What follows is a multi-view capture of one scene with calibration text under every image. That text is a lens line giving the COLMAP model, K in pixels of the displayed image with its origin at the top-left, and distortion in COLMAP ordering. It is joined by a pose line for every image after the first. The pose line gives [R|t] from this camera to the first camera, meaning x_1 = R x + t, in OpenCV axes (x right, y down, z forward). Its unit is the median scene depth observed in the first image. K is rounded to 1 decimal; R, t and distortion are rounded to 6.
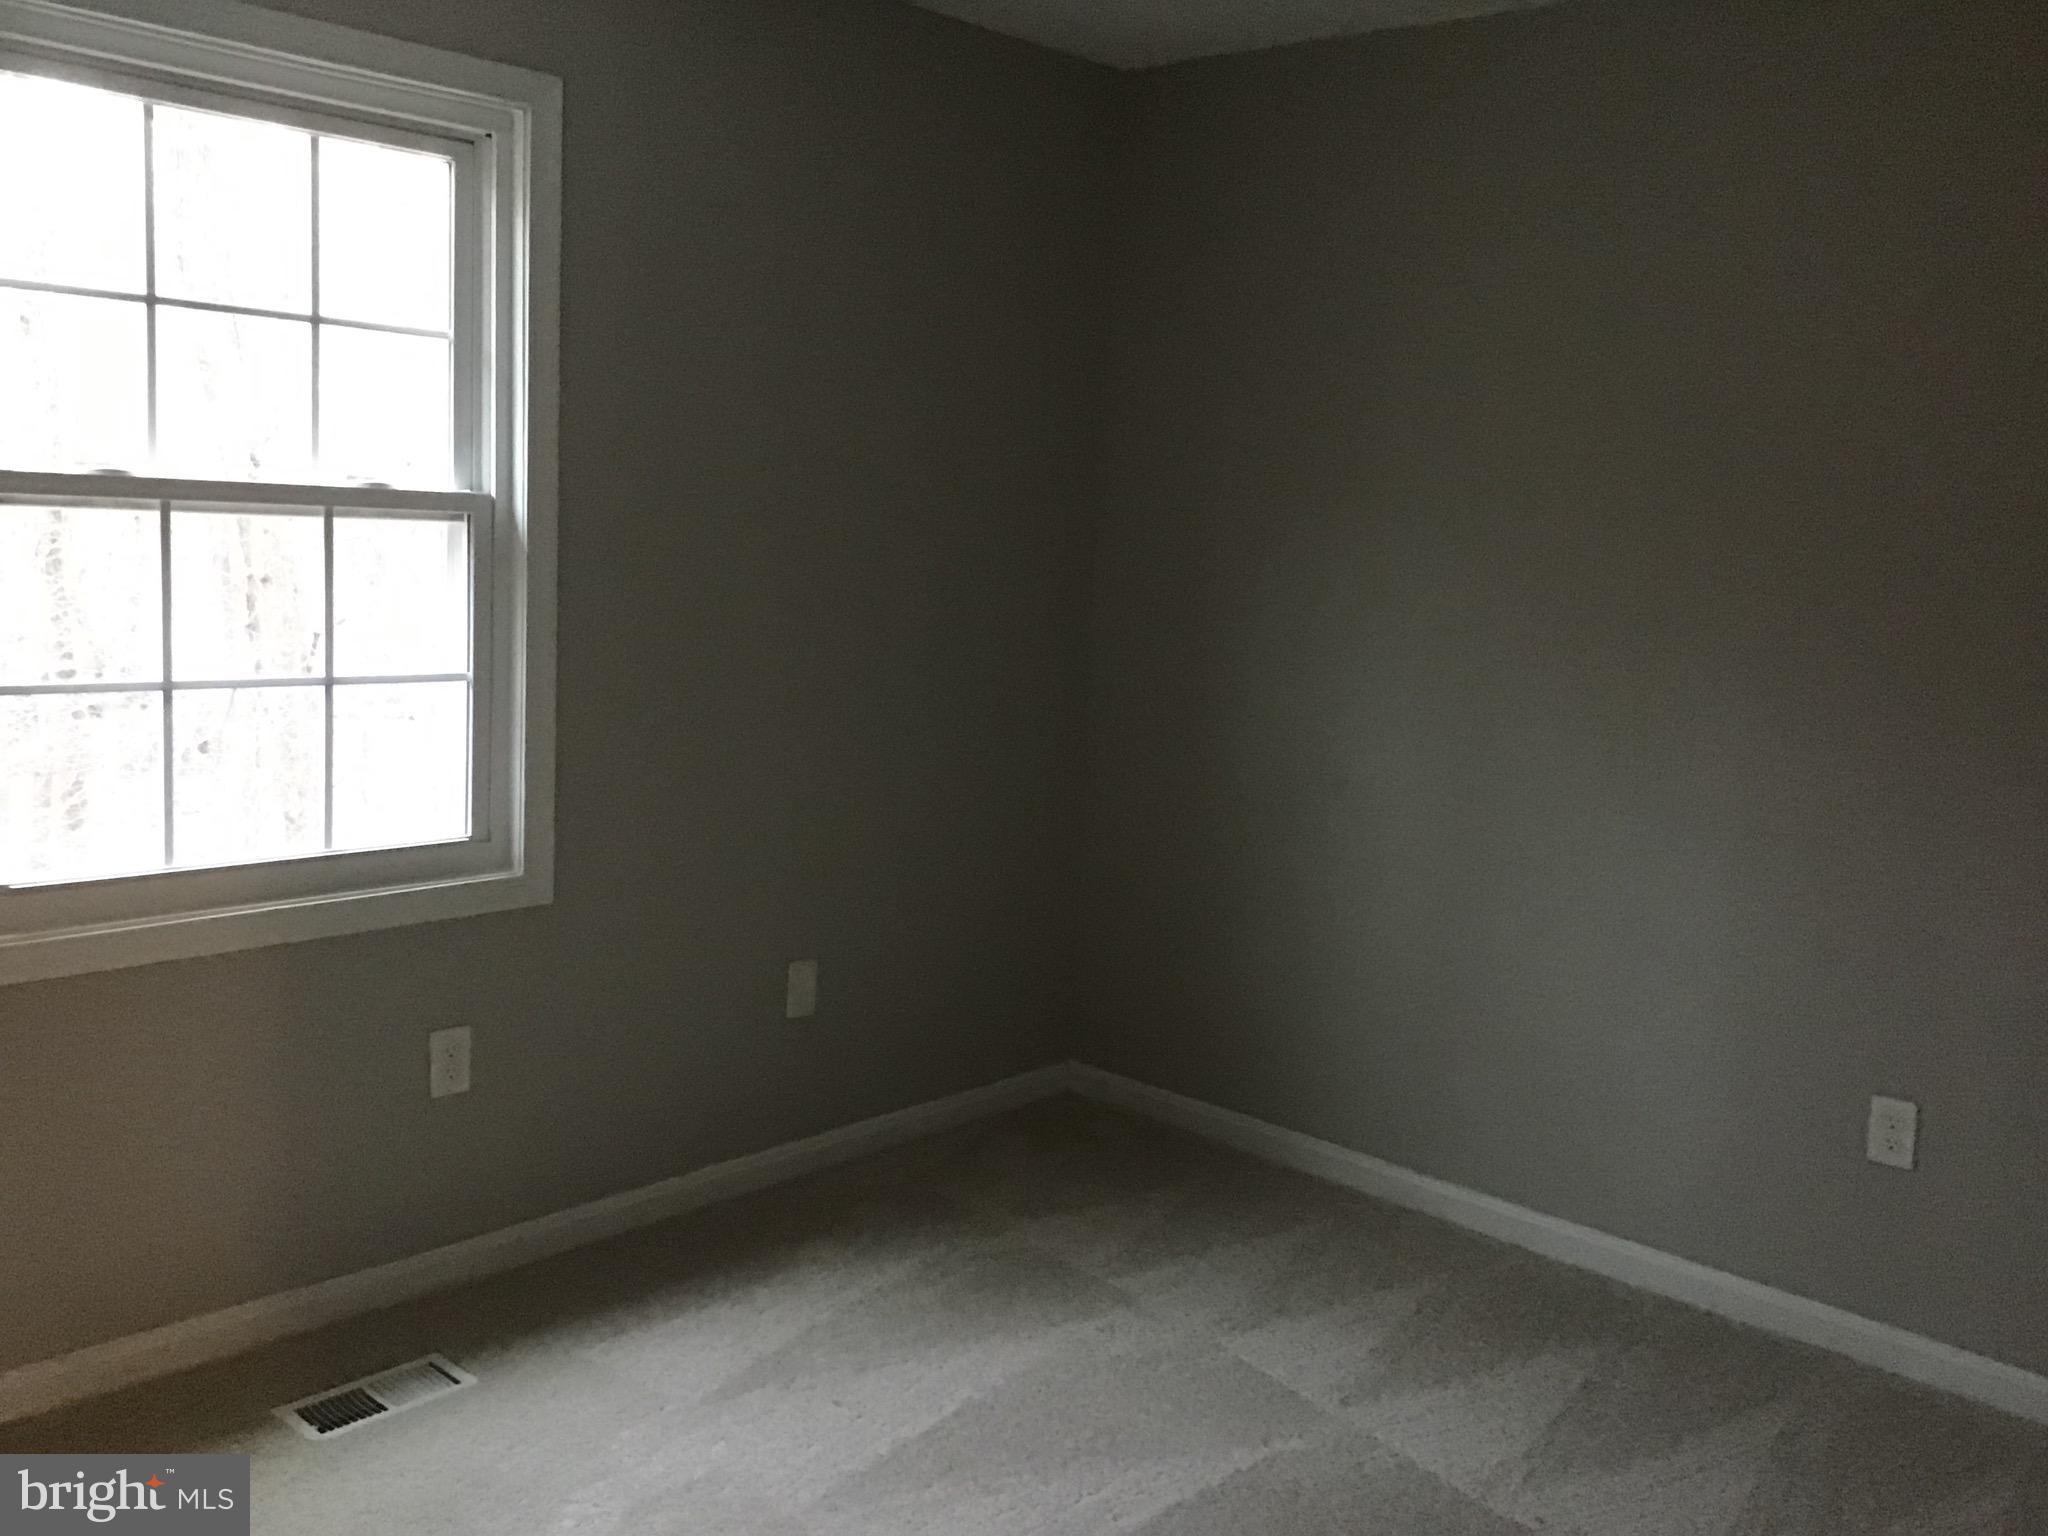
lens RADIAL K [[1837.3, 0, 1031.4], [0, 1837.3, 759.9], [0, 0, 1]] dist [0.047931, -0.004219]
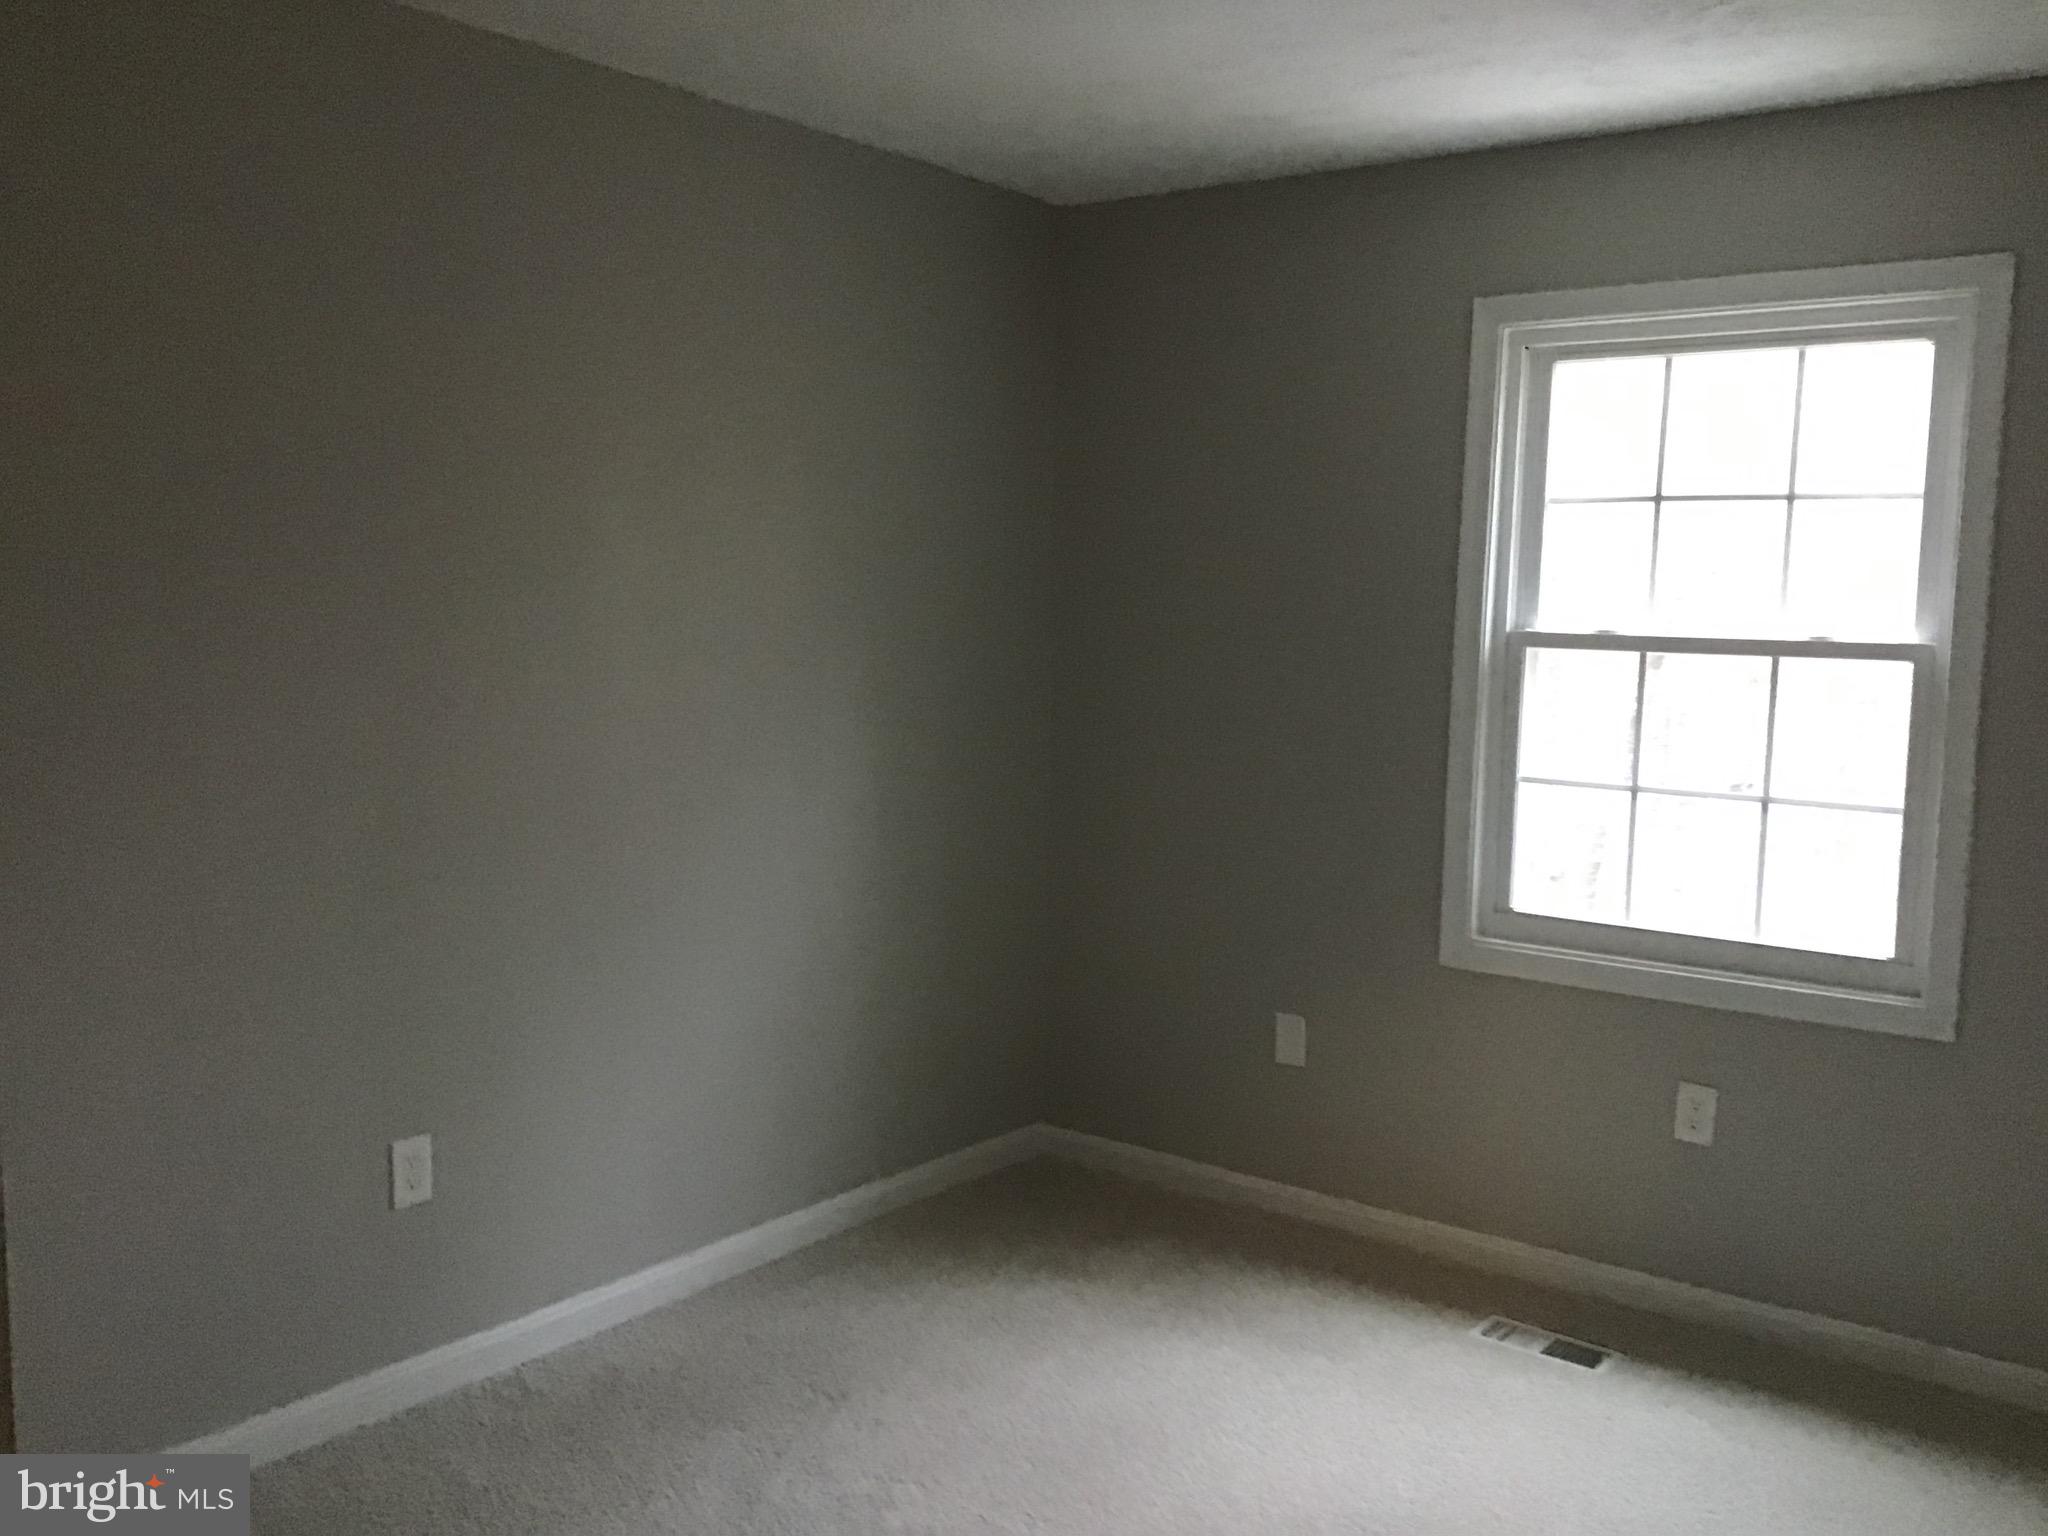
lens RADIAL K [[1869.7, 0, 1024.7], [0, 1869.7, 759.4], [0, 0, 1]] dist [0.117428, -0.164540]
pose [[0.188173, 0.063036, -0.980111, 0.856838], [-0.143662, 0.988971, 0.036024, -0.050536], [0.971572, 0.134026, 0.195154, 0.338388]]
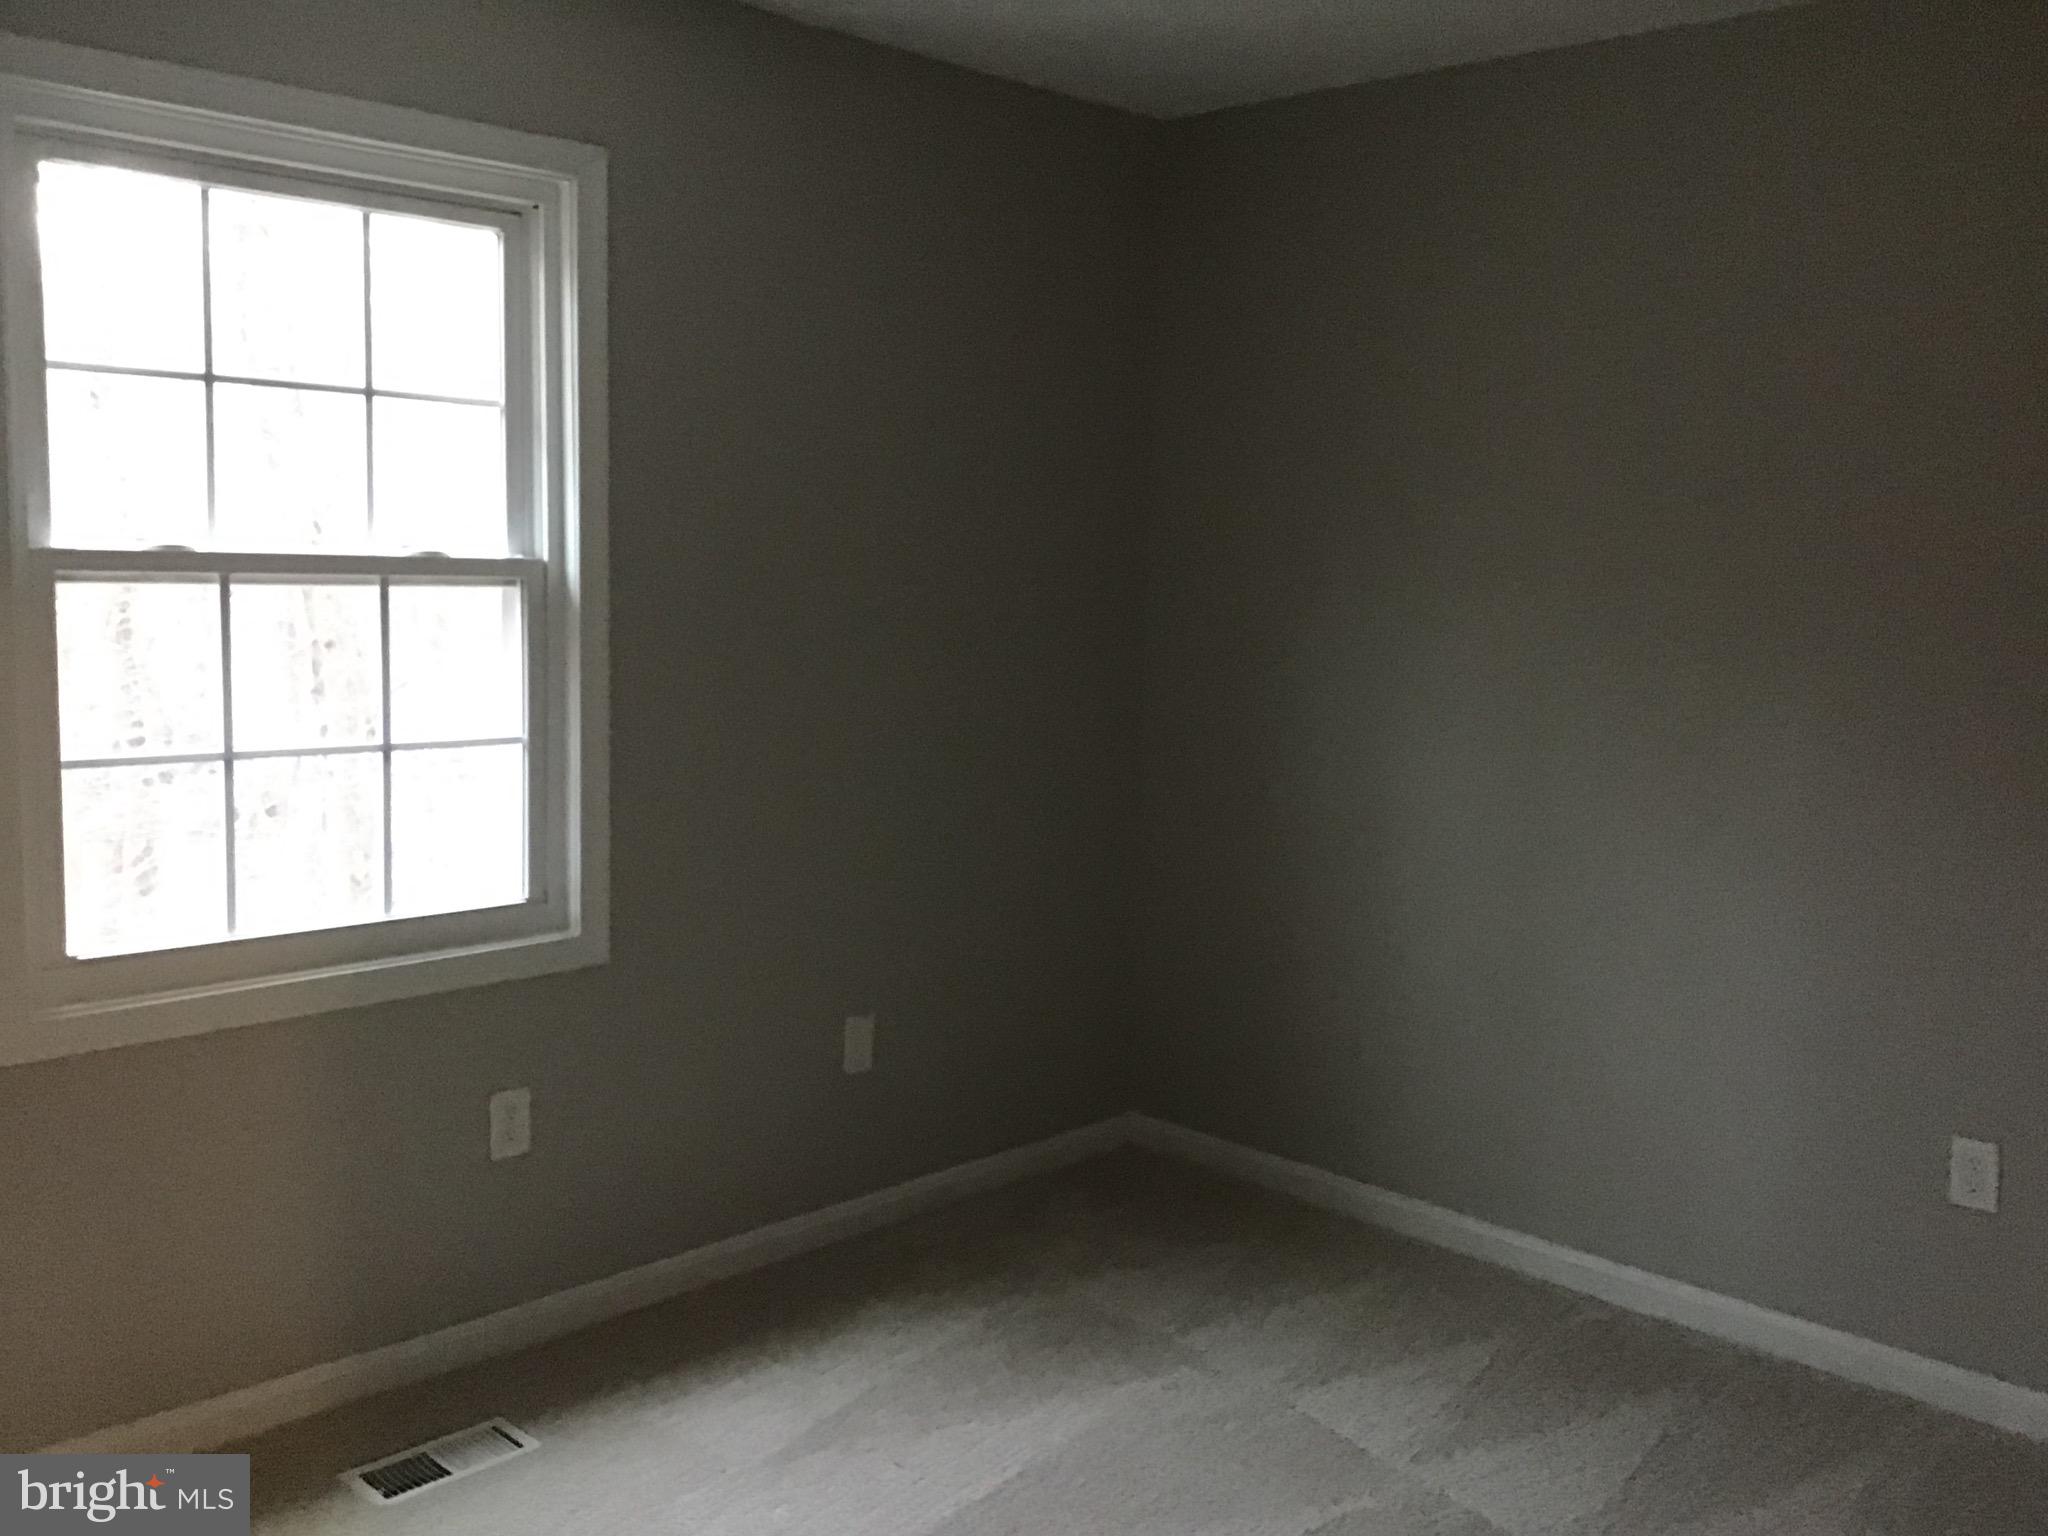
lens RADIAL K [[1869.7, 0, 1024.7], [0, 1869.7, 759.4], [0, 0, 1]] dist [0.117428, -0.164540]
pose [[0.999142, -0.021787, -0.035234, 0.005488], [0.020691, 0.999300, -0.031169, 0.003687], [0.035889, 0.030413, 0.998893, -0.021414]]
